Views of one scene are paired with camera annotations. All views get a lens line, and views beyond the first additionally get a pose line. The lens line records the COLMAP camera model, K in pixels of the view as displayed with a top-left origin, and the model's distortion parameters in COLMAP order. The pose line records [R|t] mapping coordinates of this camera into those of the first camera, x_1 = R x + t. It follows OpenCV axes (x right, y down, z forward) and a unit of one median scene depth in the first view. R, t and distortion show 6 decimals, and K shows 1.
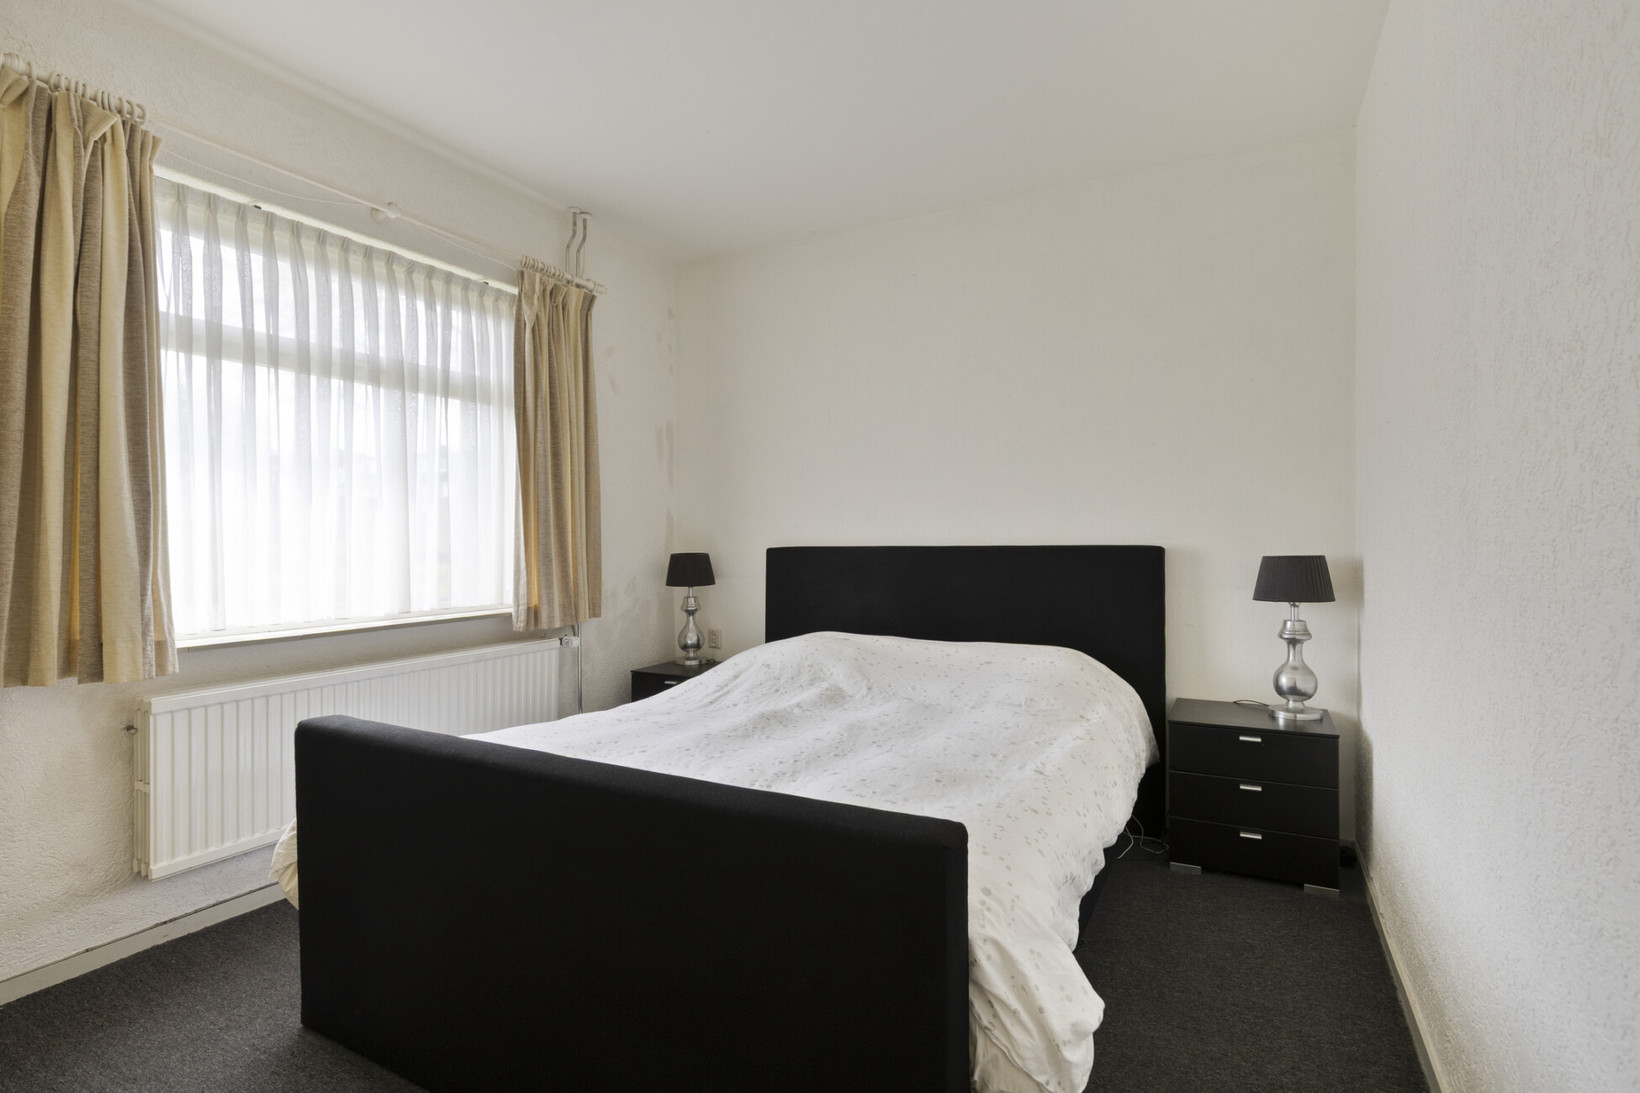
lens RADIAL K [[806.0, 0, 817.5], [0, 806.0, 551.8], [0, 0, 1]] dist [-0.003290, -0.000395]
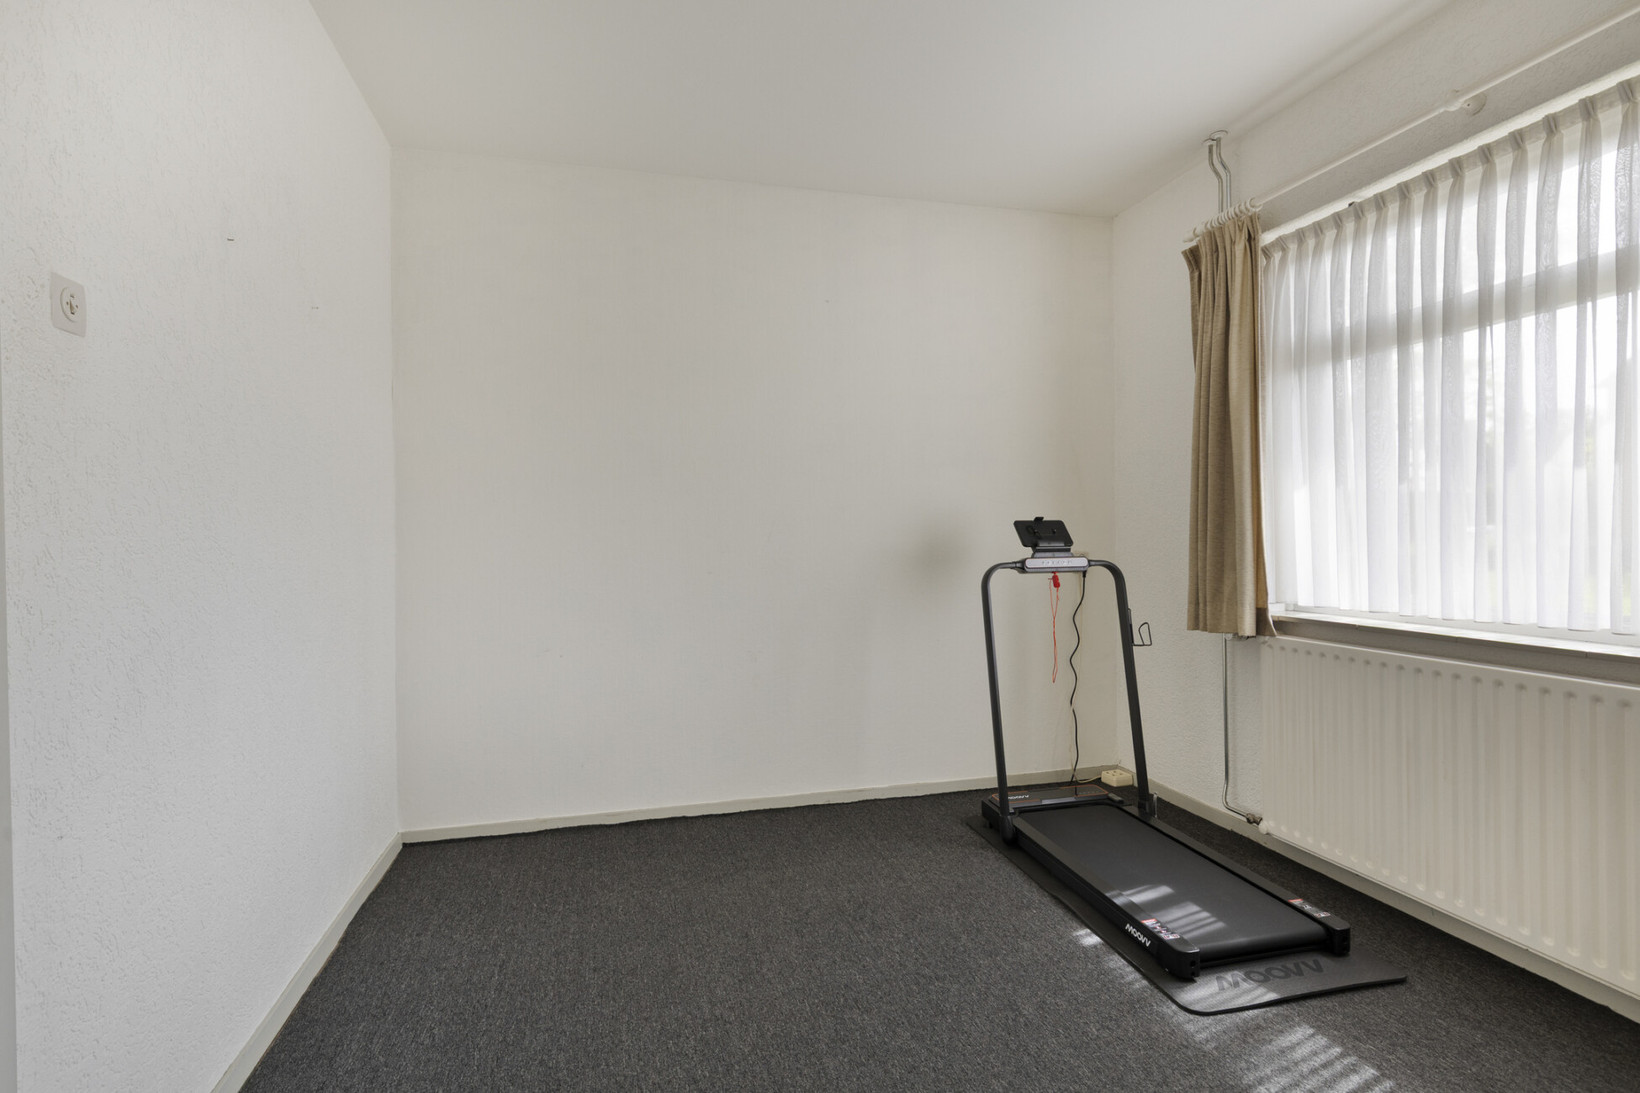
lens RADIAL K [[806.0, 0, 817.8], [0, 806.0, 541.0], [0, 0, 1]] dist [-0.003290, -0.000395]
pose [[-0.739970, 0.030189, -0.671962, 0.463938], [0.024103, 0.999541, 0.018364, -0.030025], [0.672208, -0.002608, -0.740358, 1.184823]]
